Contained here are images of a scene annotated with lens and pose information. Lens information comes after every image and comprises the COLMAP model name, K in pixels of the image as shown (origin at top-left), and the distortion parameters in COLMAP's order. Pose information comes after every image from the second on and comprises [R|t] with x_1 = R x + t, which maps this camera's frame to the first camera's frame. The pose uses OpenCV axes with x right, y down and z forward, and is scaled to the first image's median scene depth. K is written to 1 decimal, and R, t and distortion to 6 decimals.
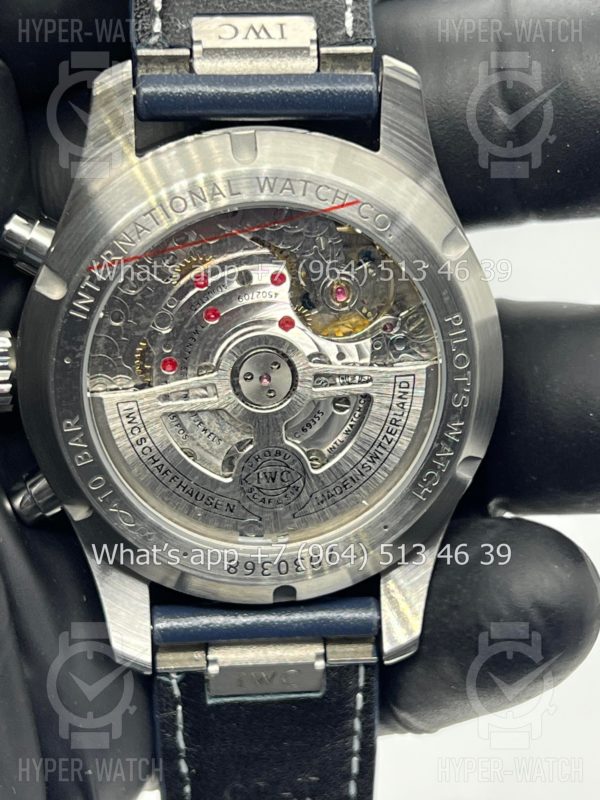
lens RADIAL K [[1784.7, 0, 300.0], [0, 1784.7, 400.0], [0, 0, 1]] dist [0.034497, -0.249287]
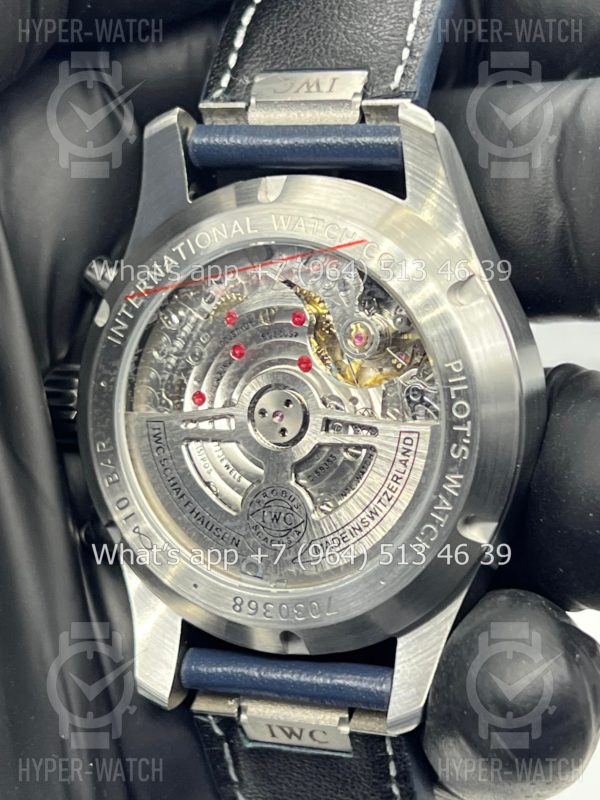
lens RADIAL K [[1784.7, 0, 300.0], [0, 1784.7, 400.0], [0, 0, 1]] dist [0.034497, -0.249287]
pose [[0.908473, 0.059576, -0.413676, 0.413501], [-0.131656, 0.980190, -0.147968, 0.128362], [0.396666, 0.188888, 0.898319, 0.095467]]
